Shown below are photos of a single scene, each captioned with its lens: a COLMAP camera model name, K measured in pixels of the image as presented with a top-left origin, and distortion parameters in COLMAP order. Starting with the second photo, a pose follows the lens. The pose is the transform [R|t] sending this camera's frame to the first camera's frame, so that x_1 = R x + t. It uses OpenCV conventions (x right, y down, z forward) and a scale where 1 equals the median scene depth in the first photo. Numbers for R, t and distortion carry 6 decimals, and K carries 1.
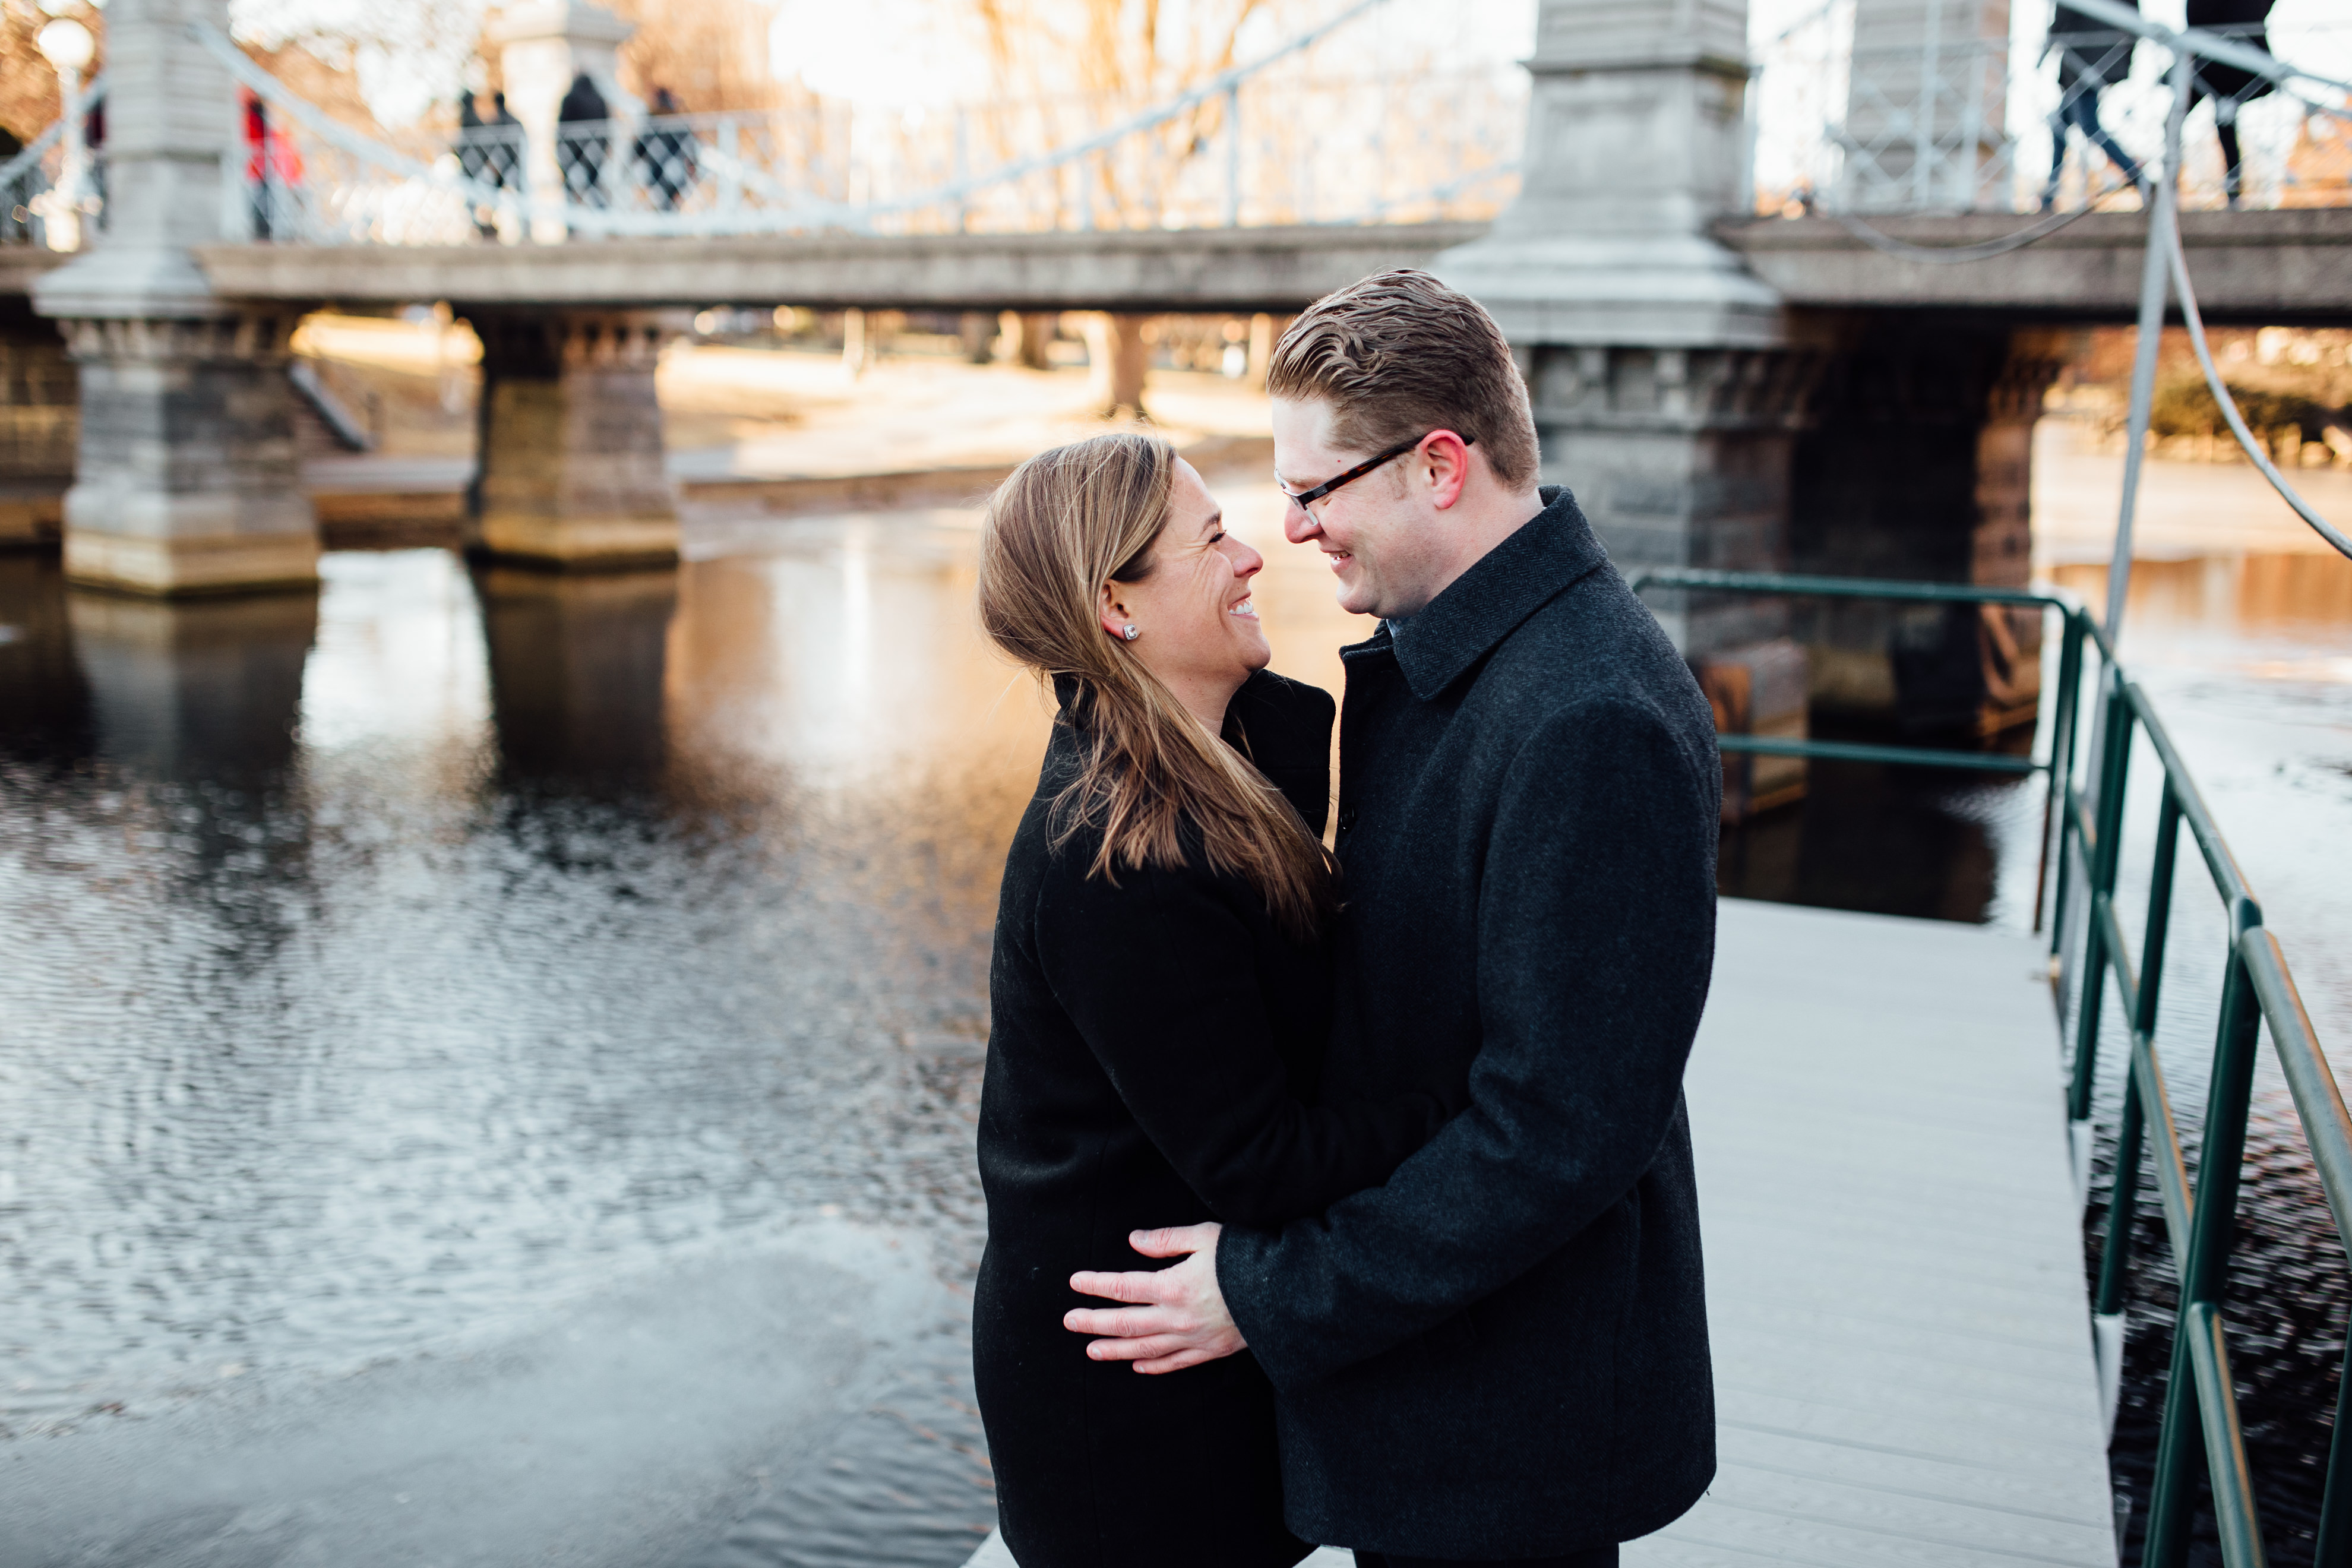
lens RADIAL K [[2406.7, 0, 1160.9], [0, 2406.7, 775.8], [0, 0, 1]] dist [0.011950, 0.000000]
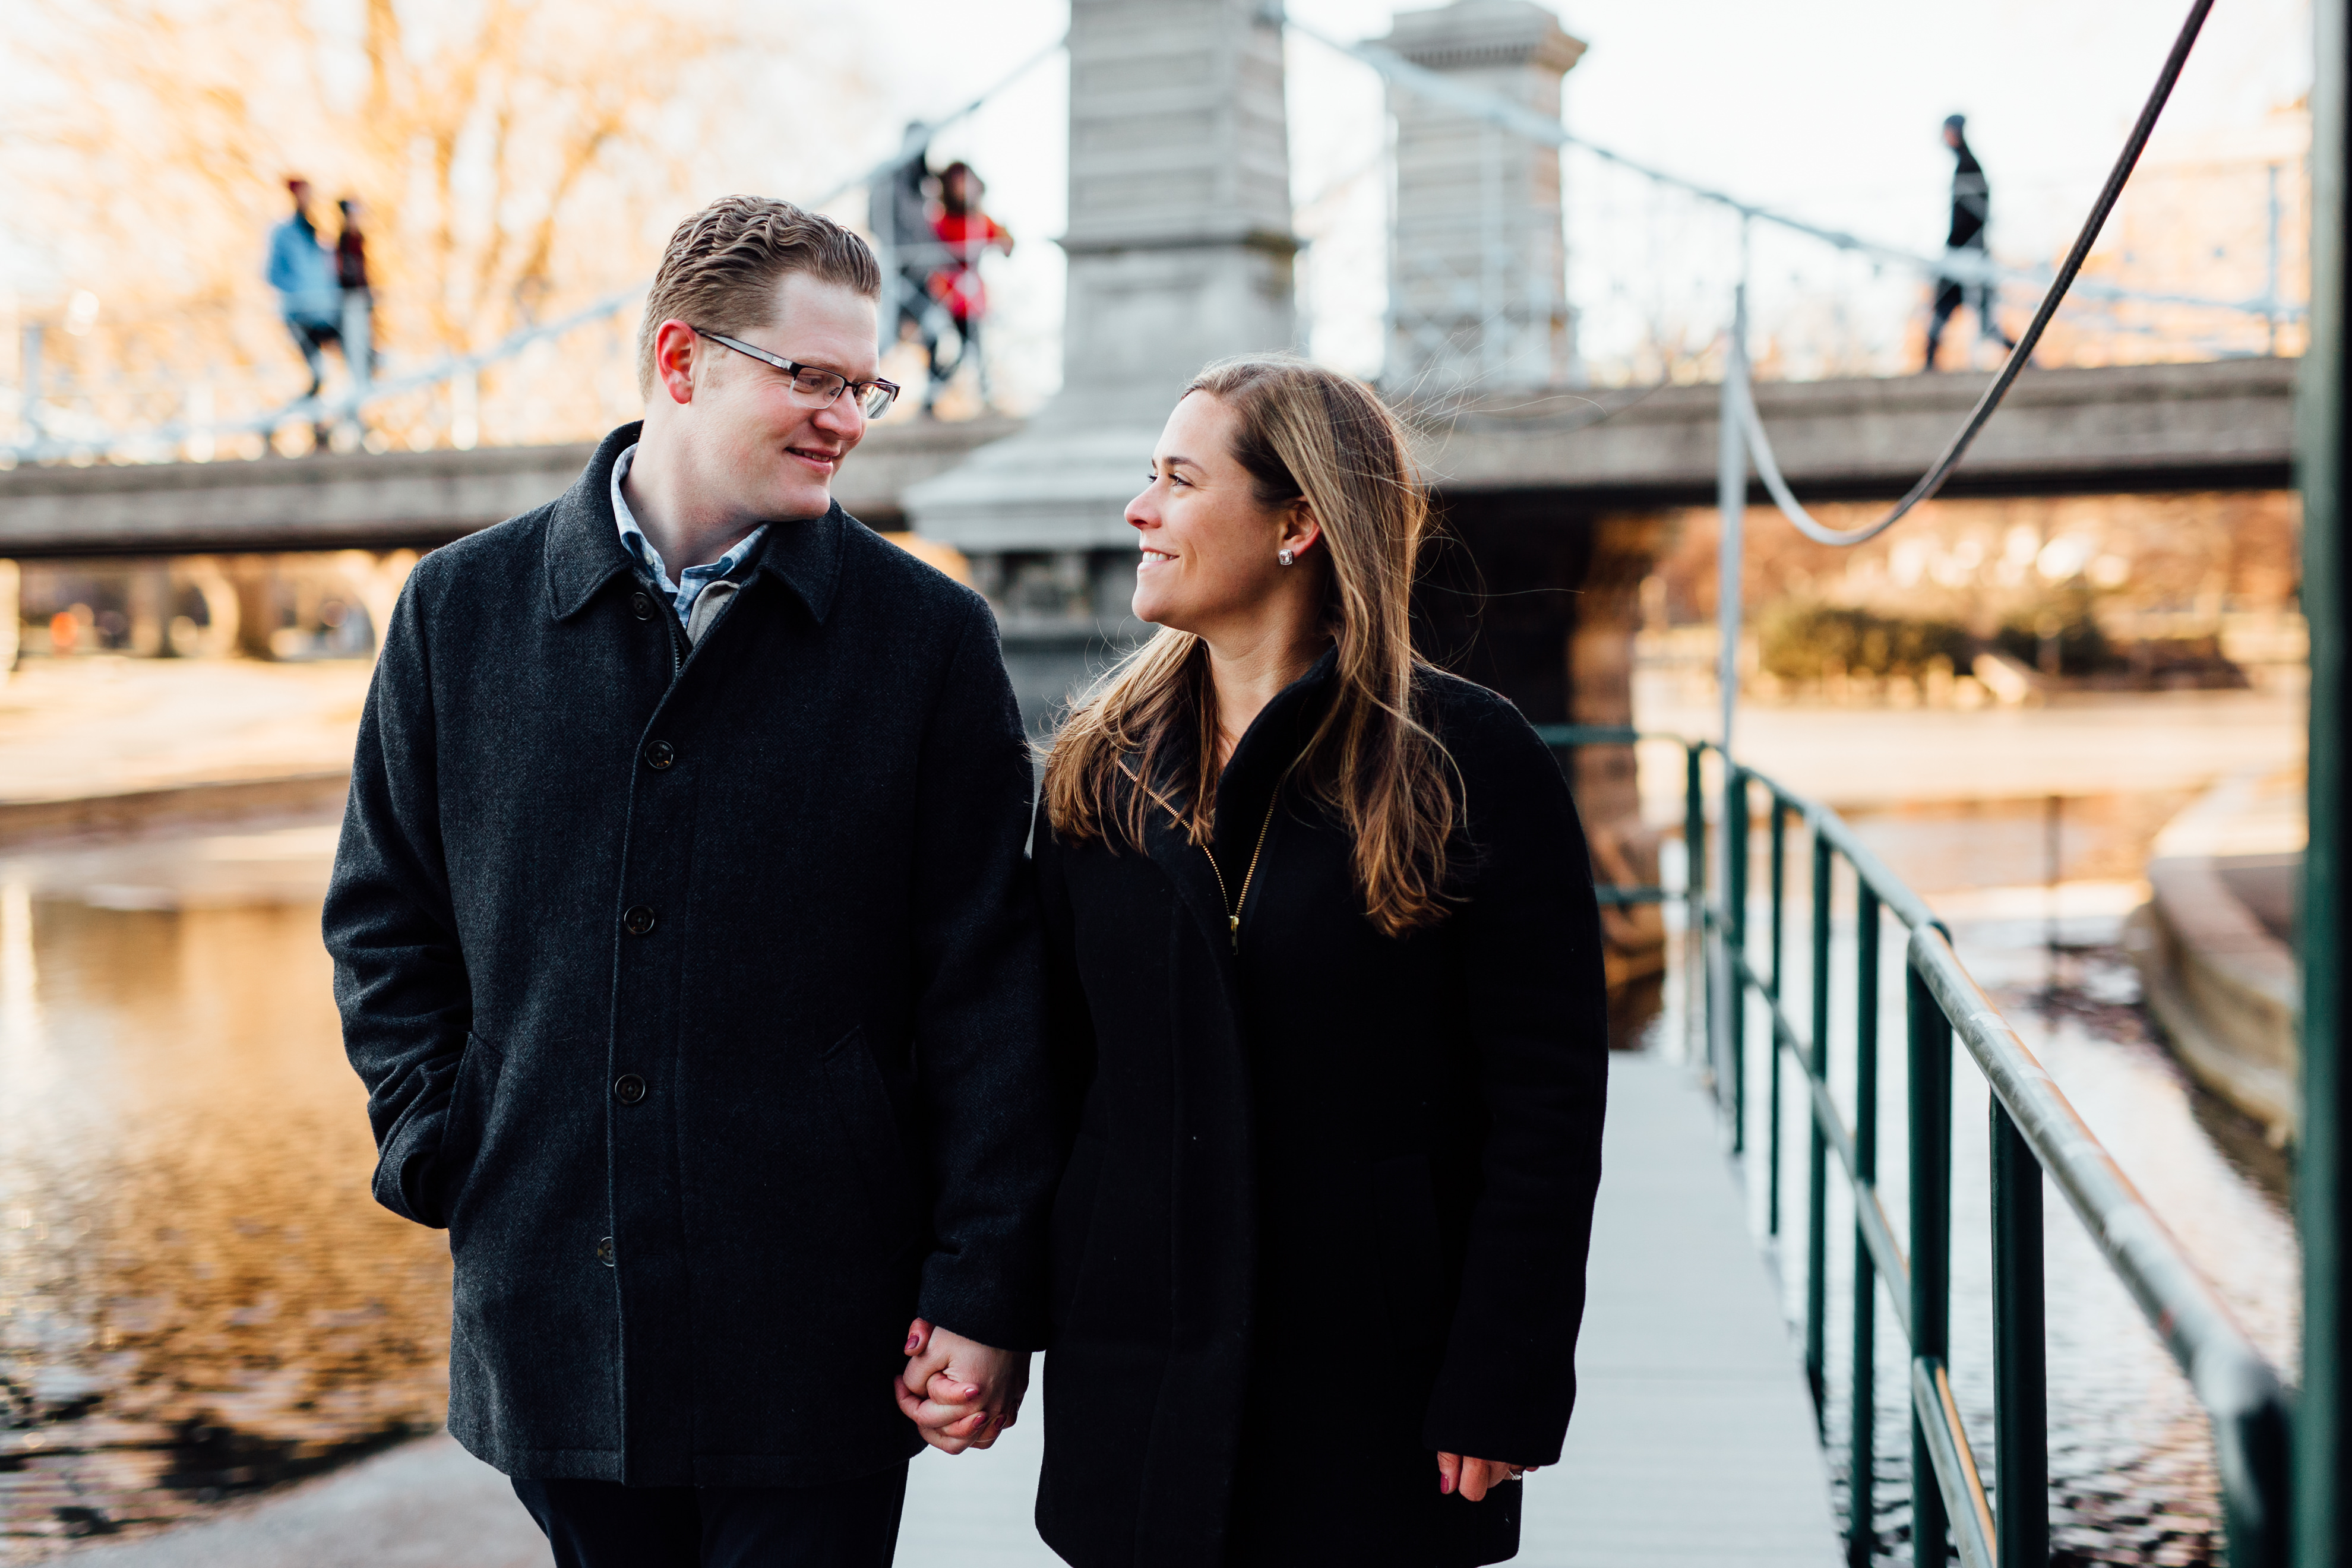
lens RADIAL K [[3434.0, 0, 1177.5], [0, 3434.0, 794.4], [0, 0, 1]] dist [-0.017921, 0.000000]
pose [[0.975694, -0.054301, 0.212303, -0.072308], [0.079681, 0.990409, -0.112876, 0.046134], [-0.204138, 0.127049, 0.970663, -0.183838]]
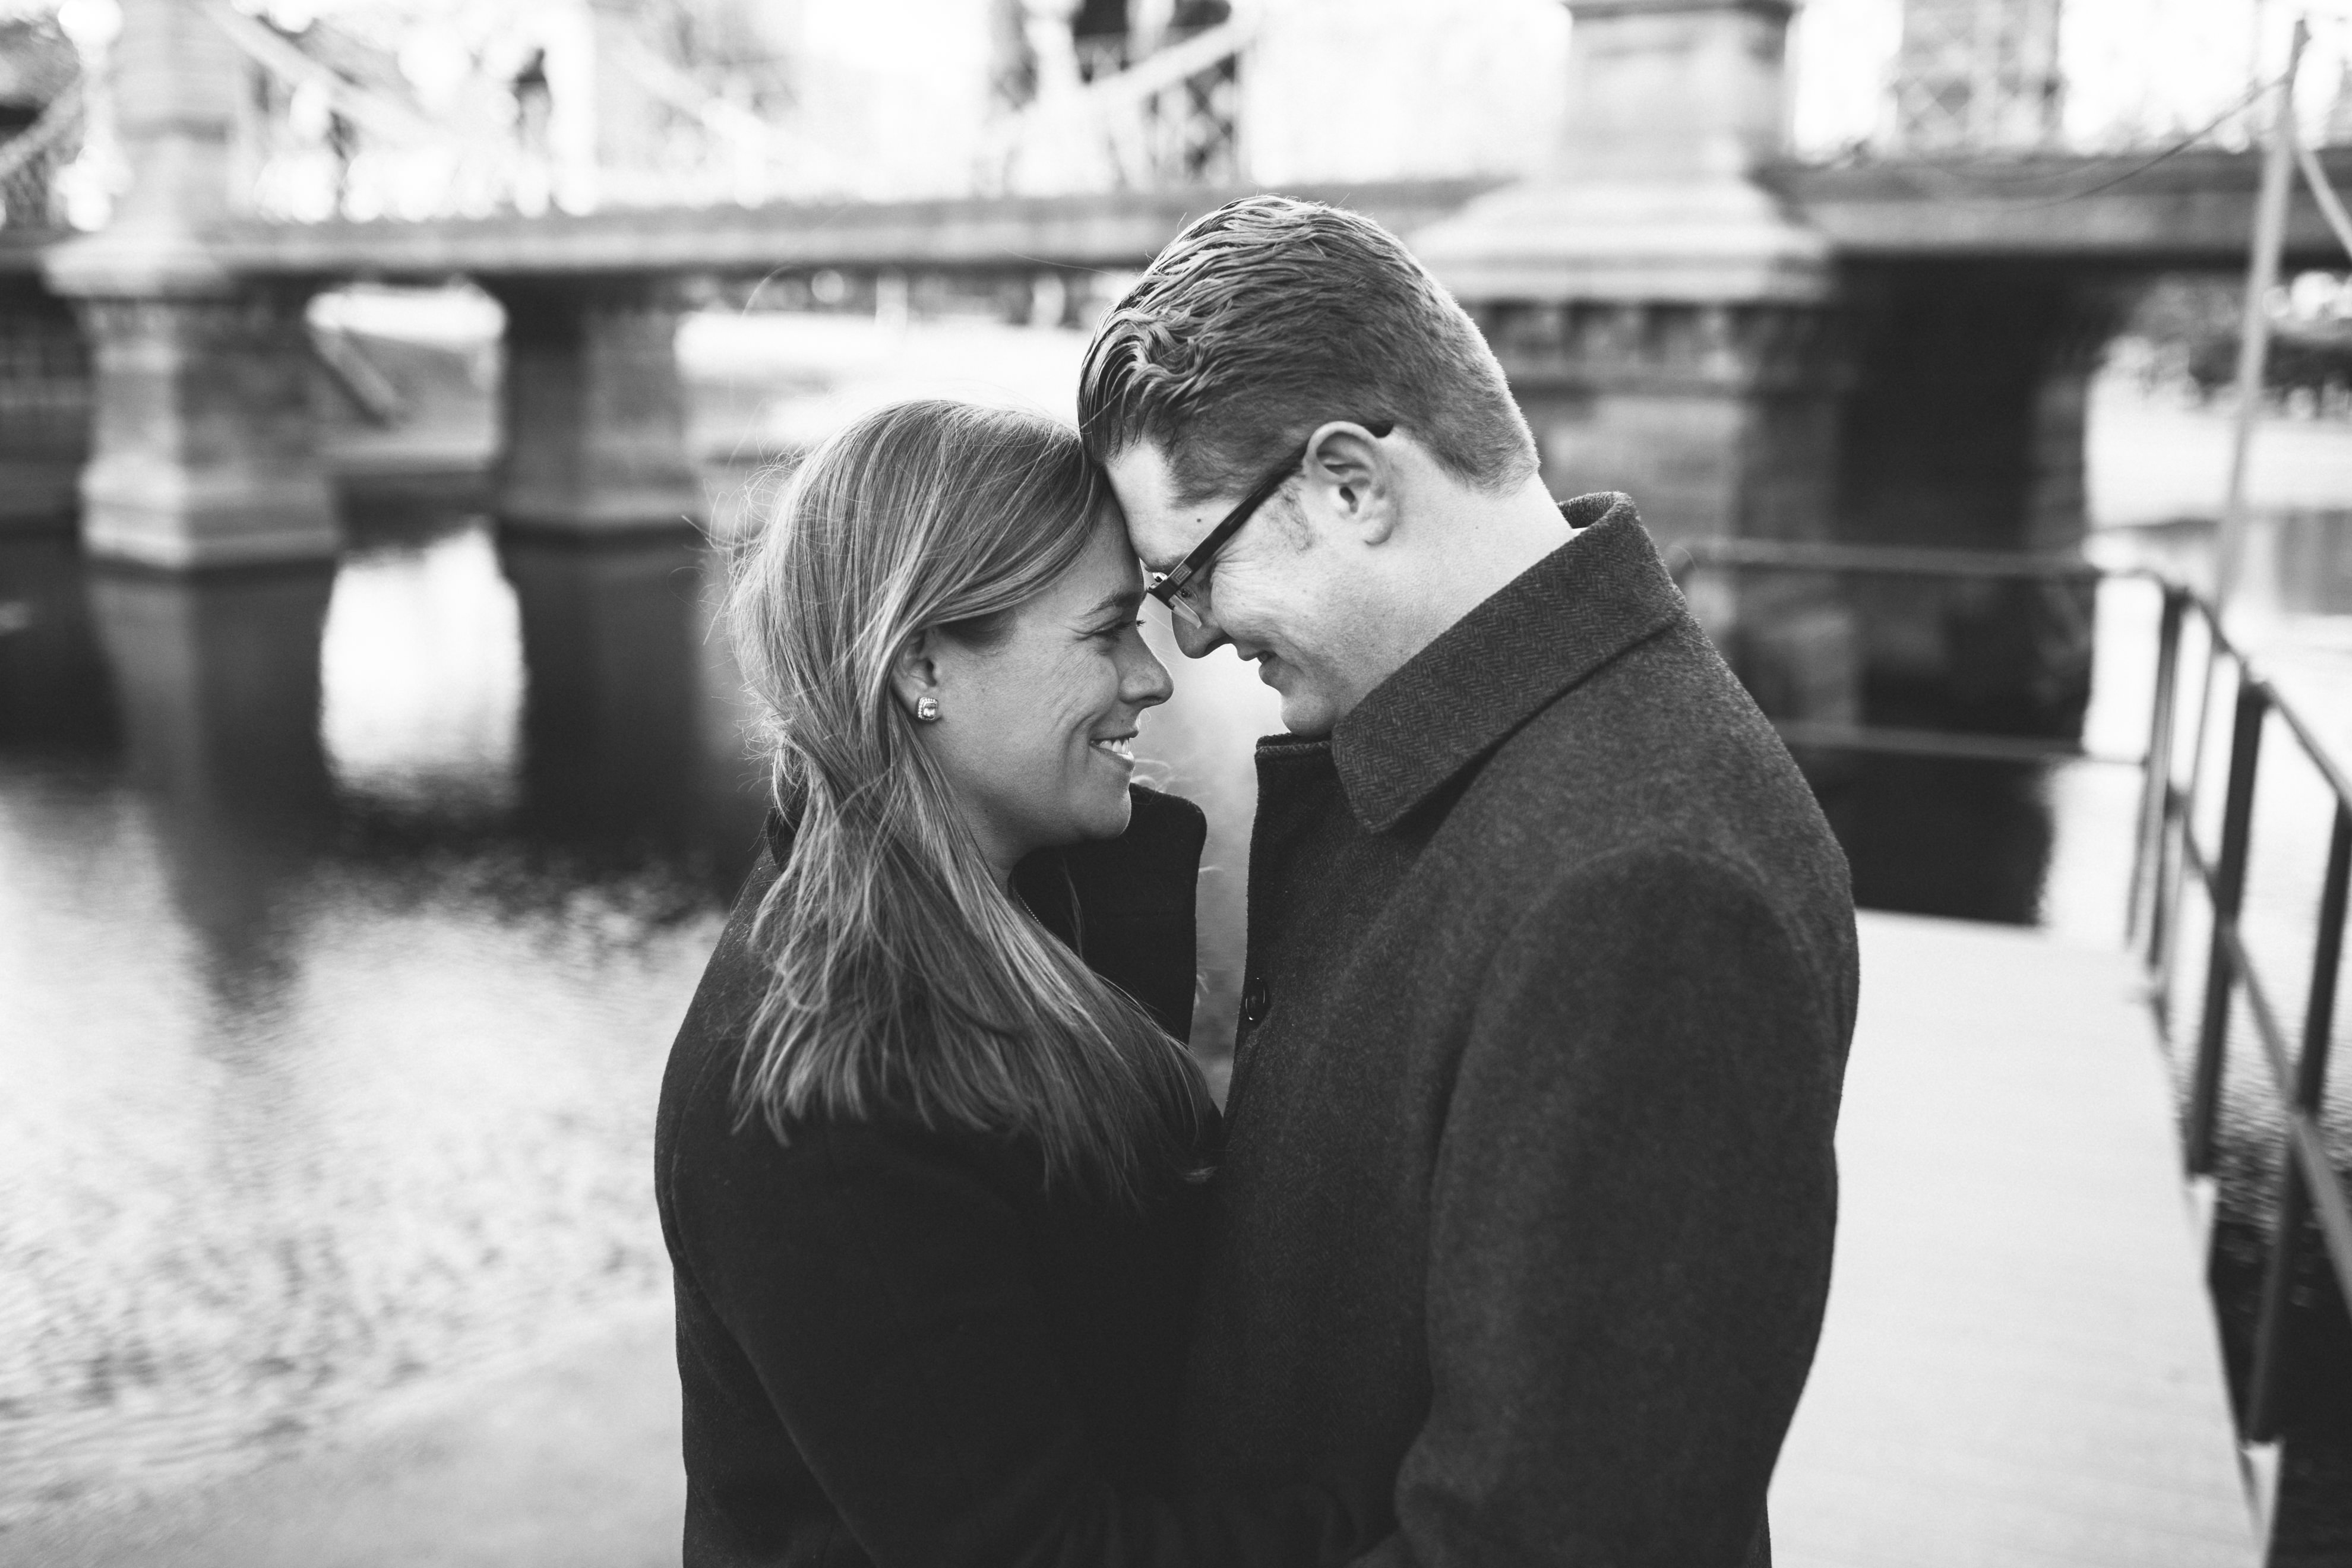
lens RADIAL K [[2406.7, 0, 1184.5], [0, 2406.7, 770.4], [0, 0, 1]] dist [0.011950, 0.000000]
pose [[0.999910, -0.010581, -0.008238, 0.007545], [0.010679, 0.999872, 0.011946, -0.006188], [0.008110, -0.012033, 0.999895, 0.040813]]
